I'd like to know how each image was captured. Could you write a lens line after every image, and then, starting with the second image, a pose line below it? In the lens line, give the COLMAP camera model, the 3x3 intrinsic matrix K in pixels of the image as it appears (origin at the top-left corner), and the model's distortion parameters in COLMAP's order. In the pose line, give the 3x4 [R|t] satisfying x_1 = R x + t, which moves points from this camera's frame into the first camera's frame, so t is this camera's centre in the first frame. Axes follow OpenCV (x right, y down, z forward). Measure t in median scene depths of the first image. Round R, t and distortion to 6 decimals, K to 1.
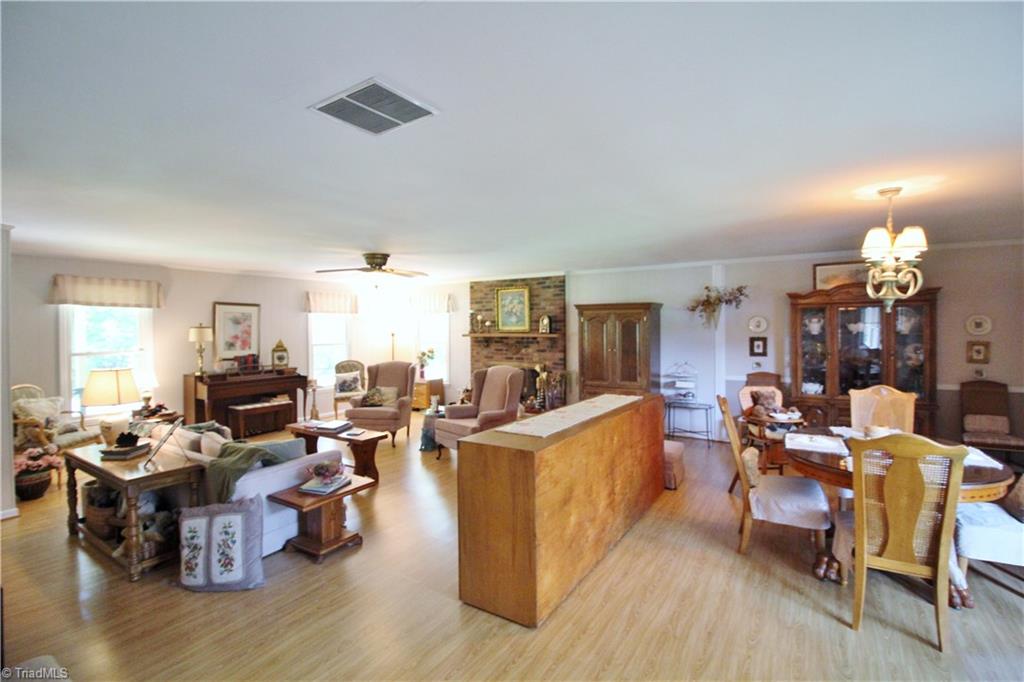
lens RADIAL K [[485.3, 0, 511.2], [0, 485.3, 325.7], [0, 0, 1]] dist [-0.004317, -0.001595]
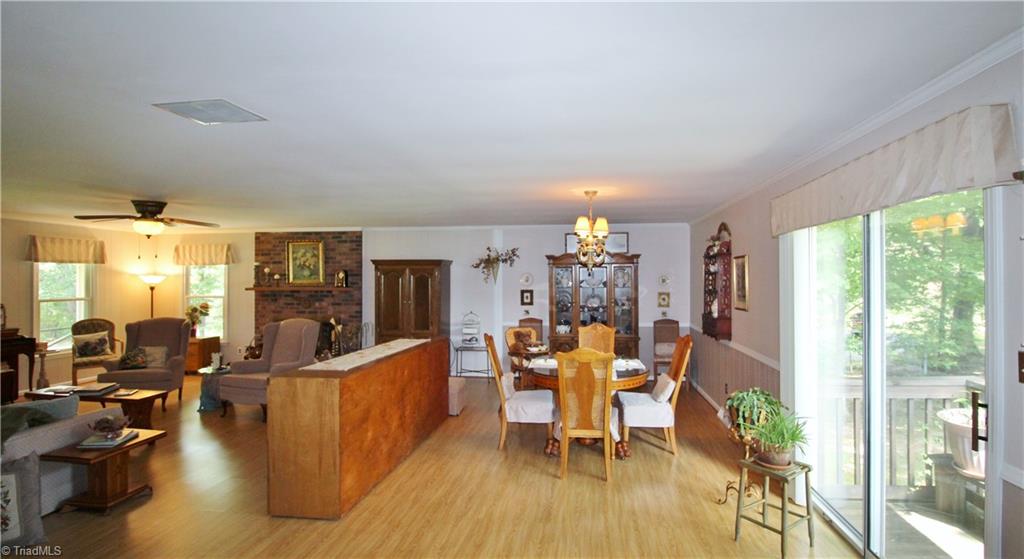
lens RADIAL K [[492.0, 0, 541.2], [0, 492.0, 274.4], [0, 0, 1]] dist [-0.011501, -0.004296]
pose [[0.893831, 0.010258, 0.448287, -0.022806], [-0.005954, 0.999922, -0.011008, -0.002154], [-0.448365, 0.007170, 0.893822, -0.154745]]
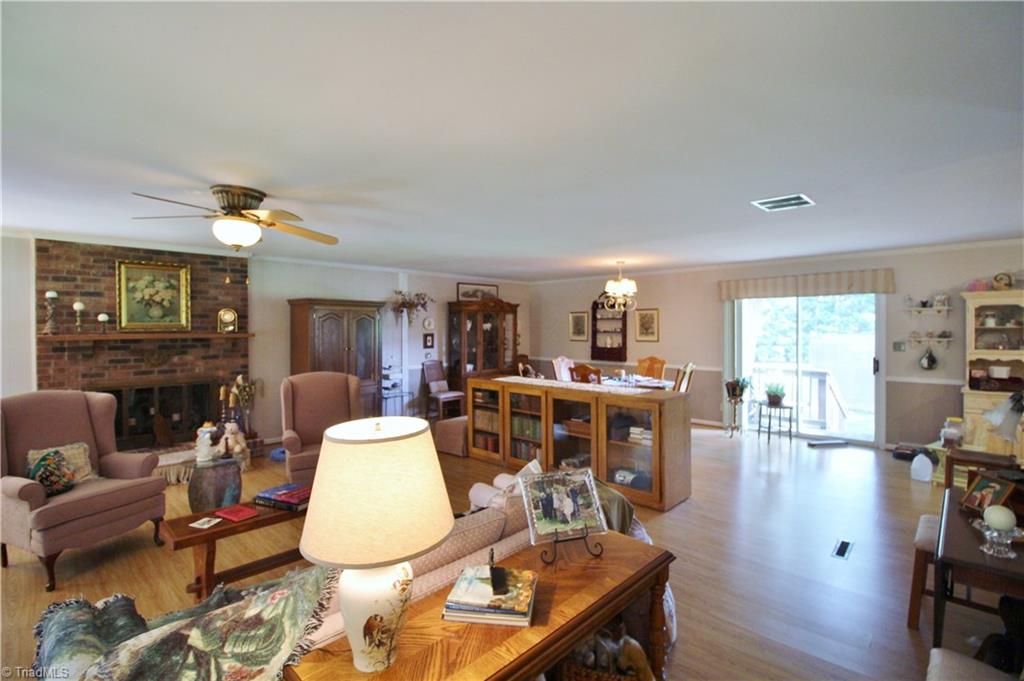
lens RADIAL K [[485.3, 0, 515.9], [0, 485.3, 340.0], [0, 0, 1]] dist [-0.004317, -0.001595]
pose [[0.167103, -0.021416, 0.985707, -0.828552], [-0.003418, 0.999745, 0.022300, 0.012493], [-0.985934, -0.007096, 0.166987, 0.625938]]
